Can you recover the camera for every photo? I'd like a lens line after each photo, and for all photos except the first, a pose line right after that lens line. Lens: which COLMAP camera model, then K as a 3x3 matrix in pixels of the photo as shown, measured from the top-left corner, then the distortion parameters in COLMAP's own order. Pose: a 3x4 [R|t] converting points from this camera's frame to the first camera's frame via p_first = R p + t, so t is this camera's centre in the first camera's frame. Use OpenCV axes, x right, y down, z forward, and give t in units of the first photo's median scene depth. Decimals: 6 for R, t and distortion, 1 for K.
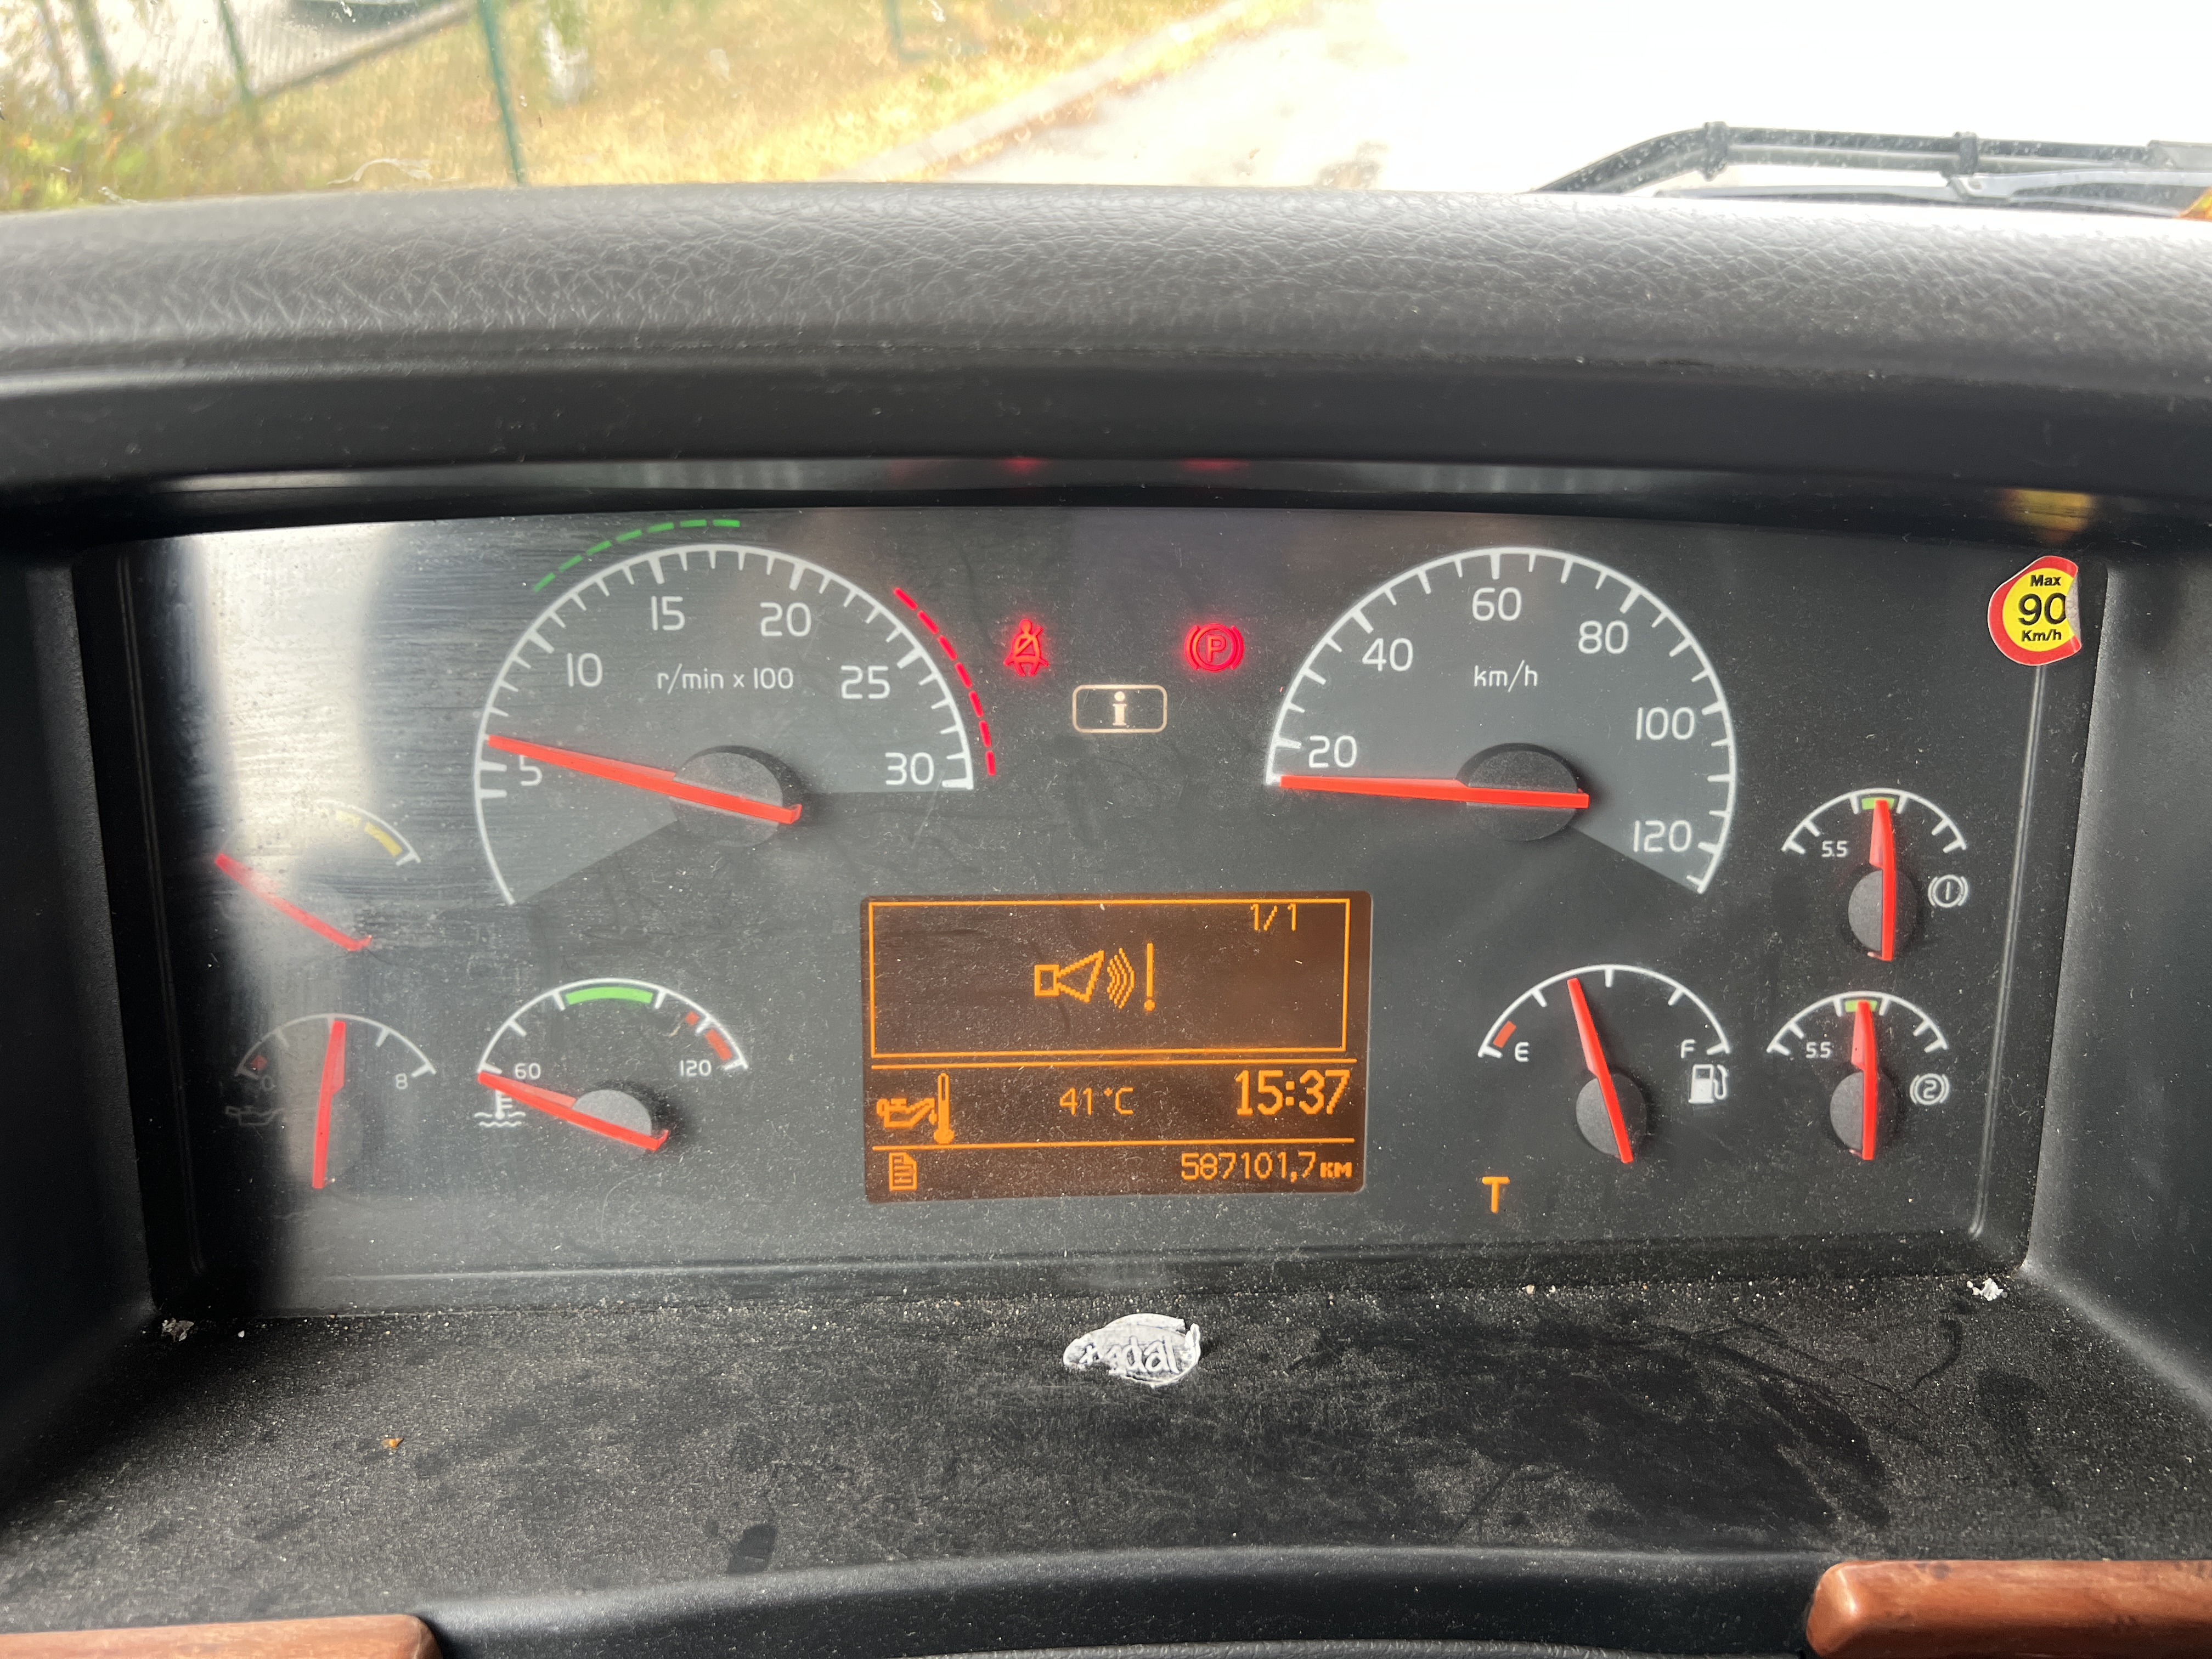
lens RADIAL K [[1678.6, 0, 1123.9], [0, 1678.6, 806.2], [0, 0, 1]] dist [0.051289, -0.071579]
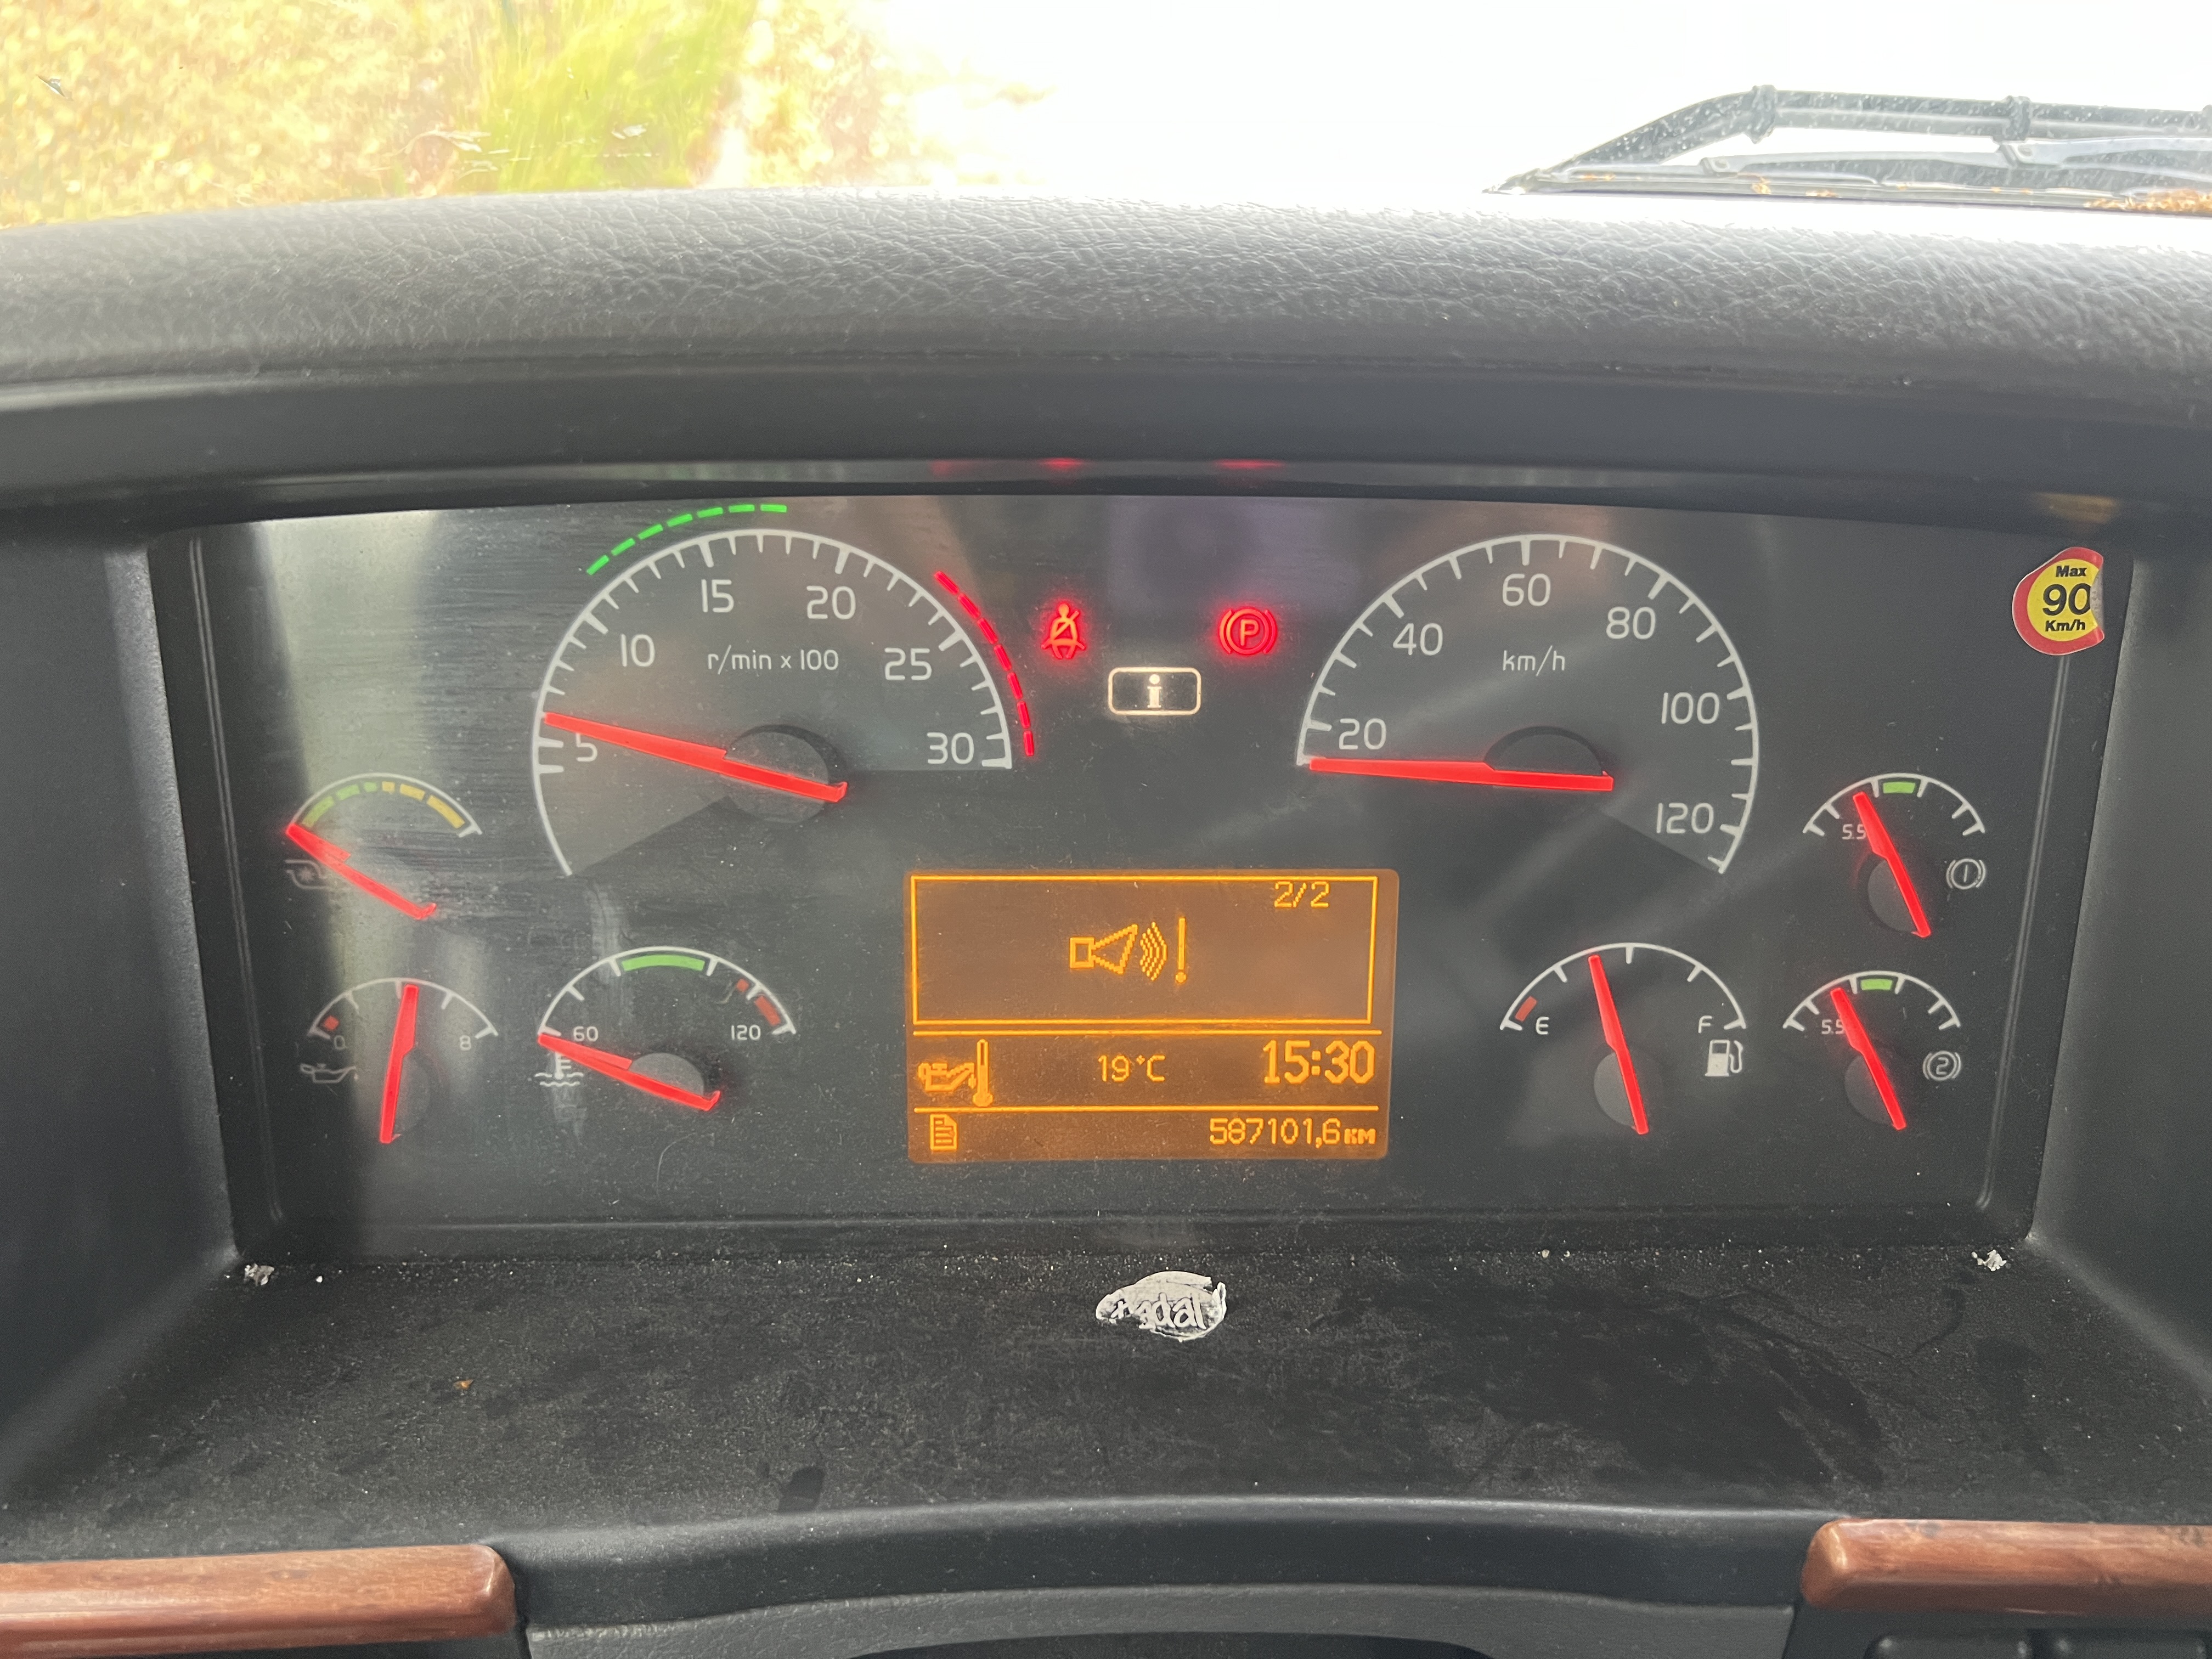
lens RADIAL K [[1678.6, 0, 1124.0], [0, 1678.6, 832.7], [0, 0, 1]] dist [0.051289, -0.071579]
pose [[0.999716, 0.008692, -0.022185, 0.002336], [-0.007601, 0.998779, 0.048813, -0.021997], [0.022582, -0.048631, 0.998562, -0.030583]]
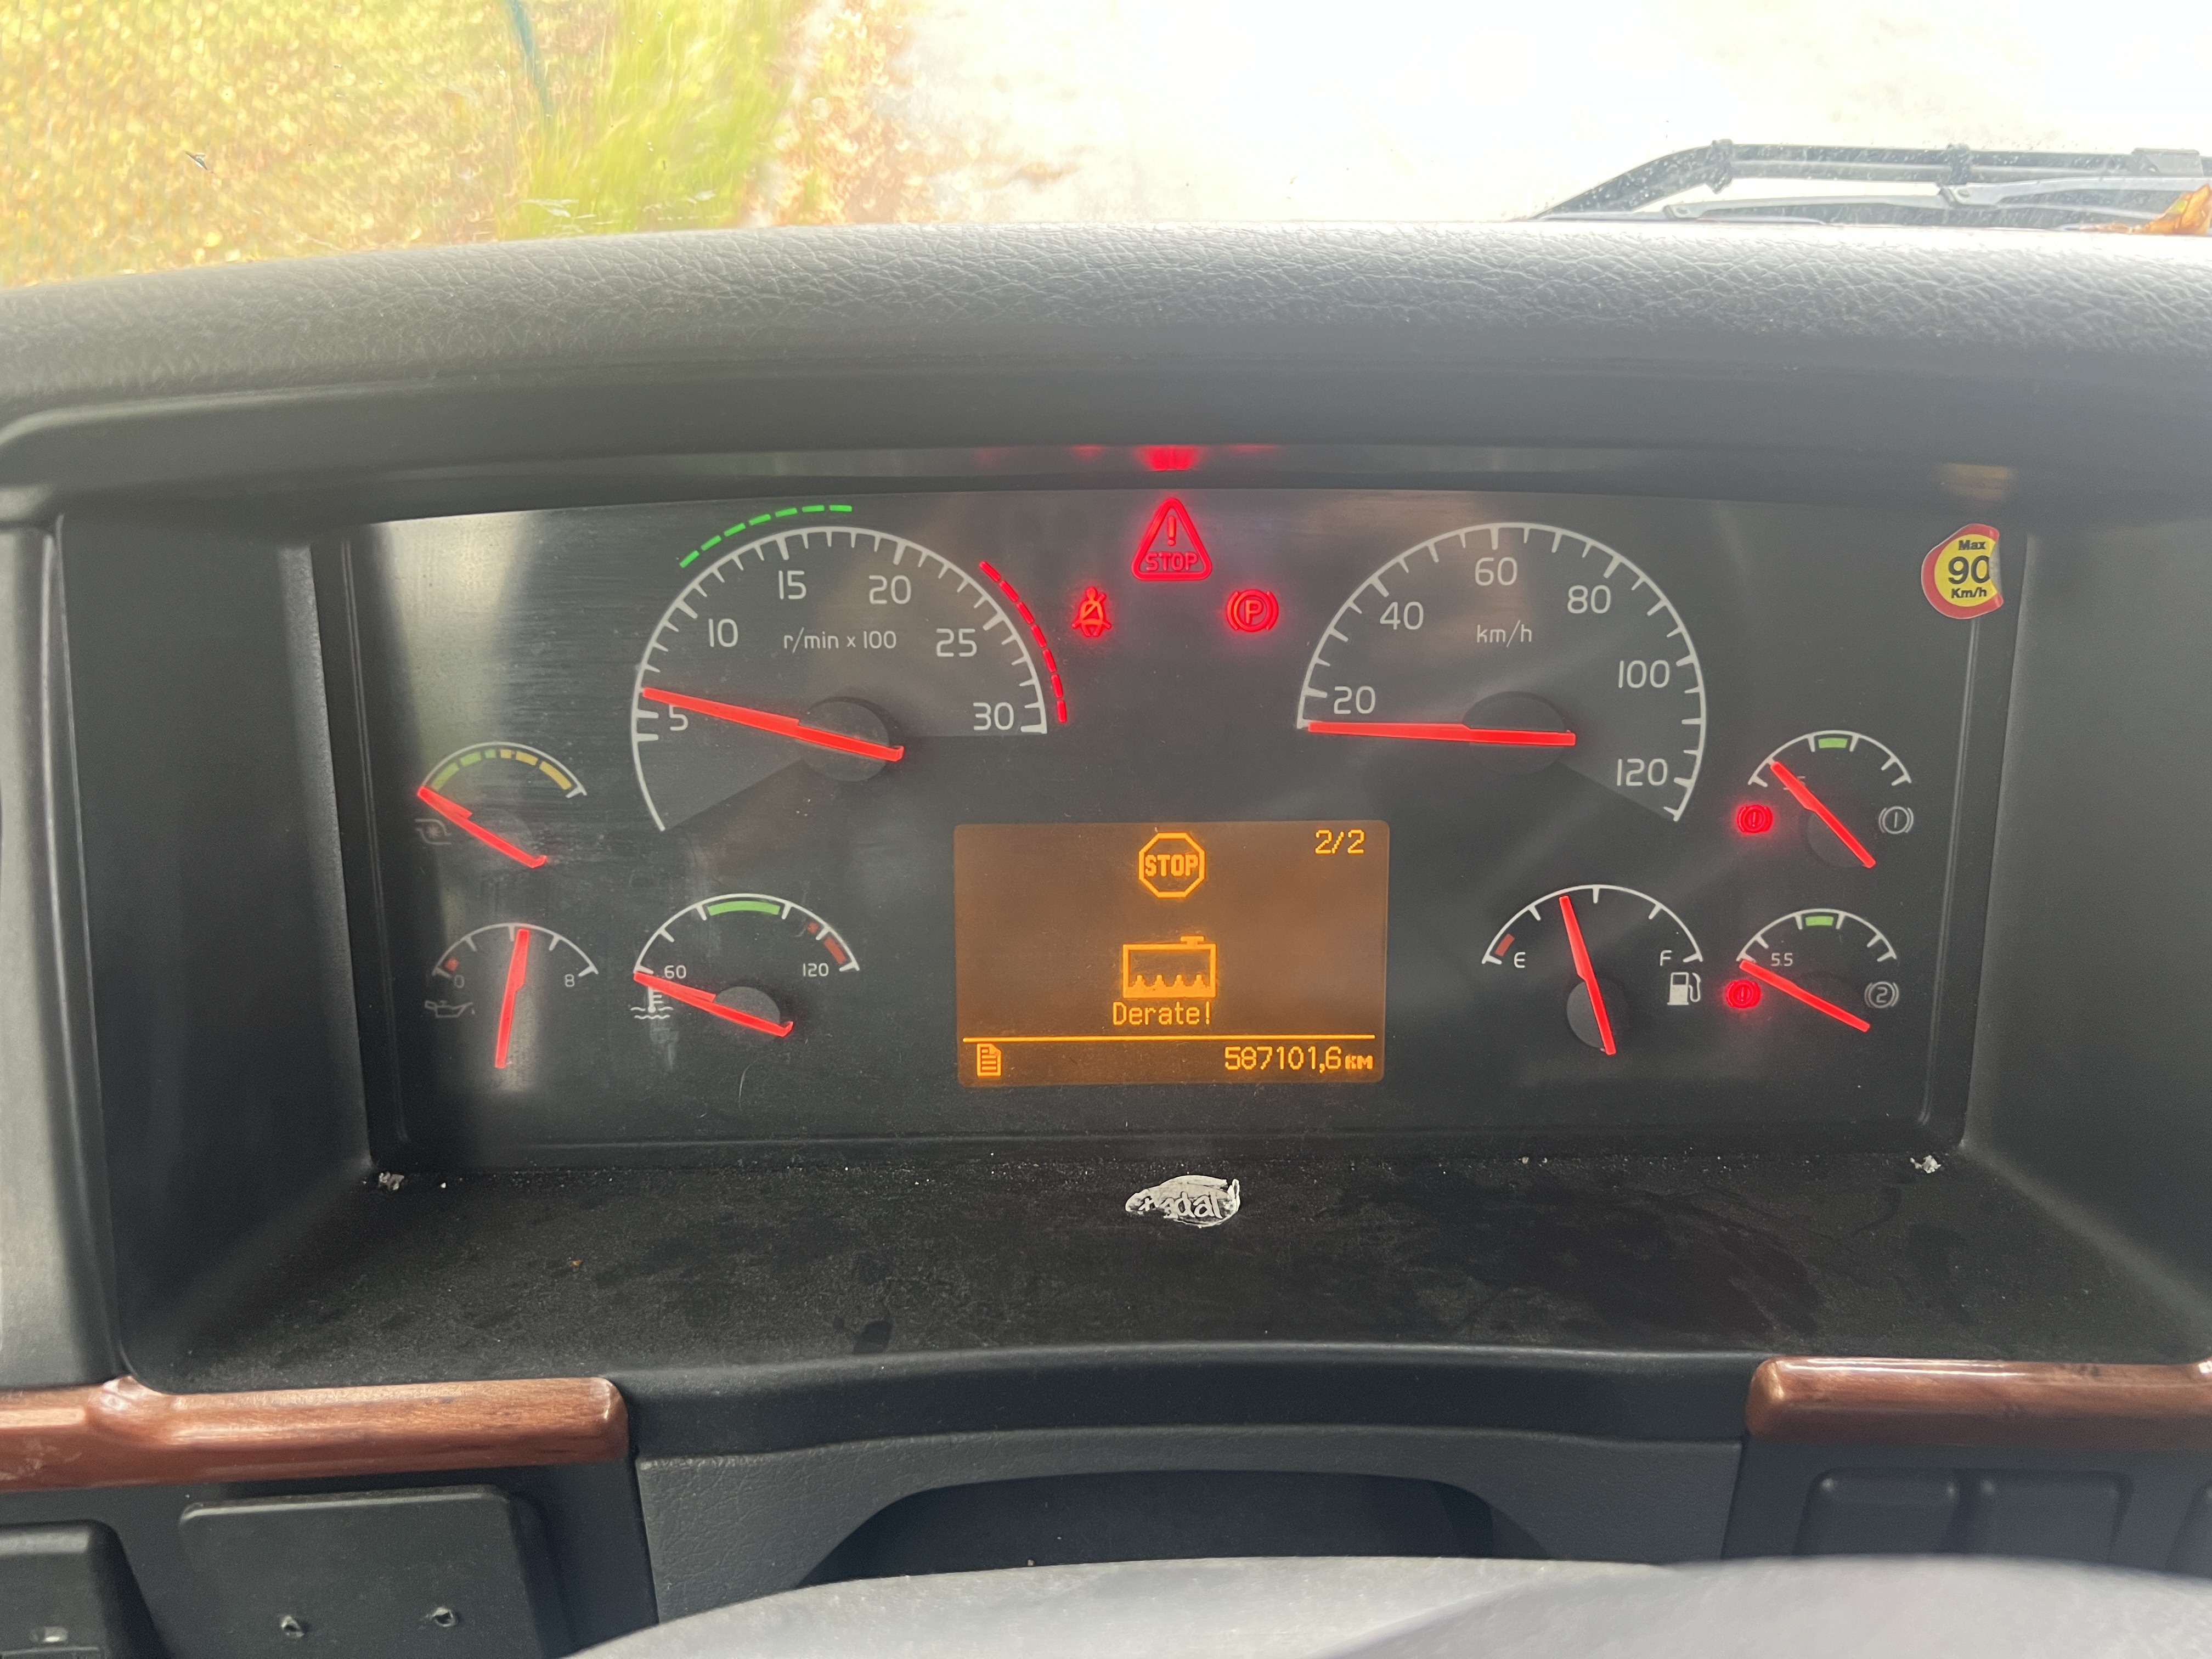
lens RADIAL K [[1678.6, 0, 1115.6], [0, 1678.6, 830.3], [0, 0, 1]] dist [0.051289, -0.071579]
pose [[0.999169, -0.002399, -0.040697, 0.006190], [0.002711, 0.999967, 0.007615, 0.050684], [0.040677, -0.007719, 0.999143, -0.178953]]
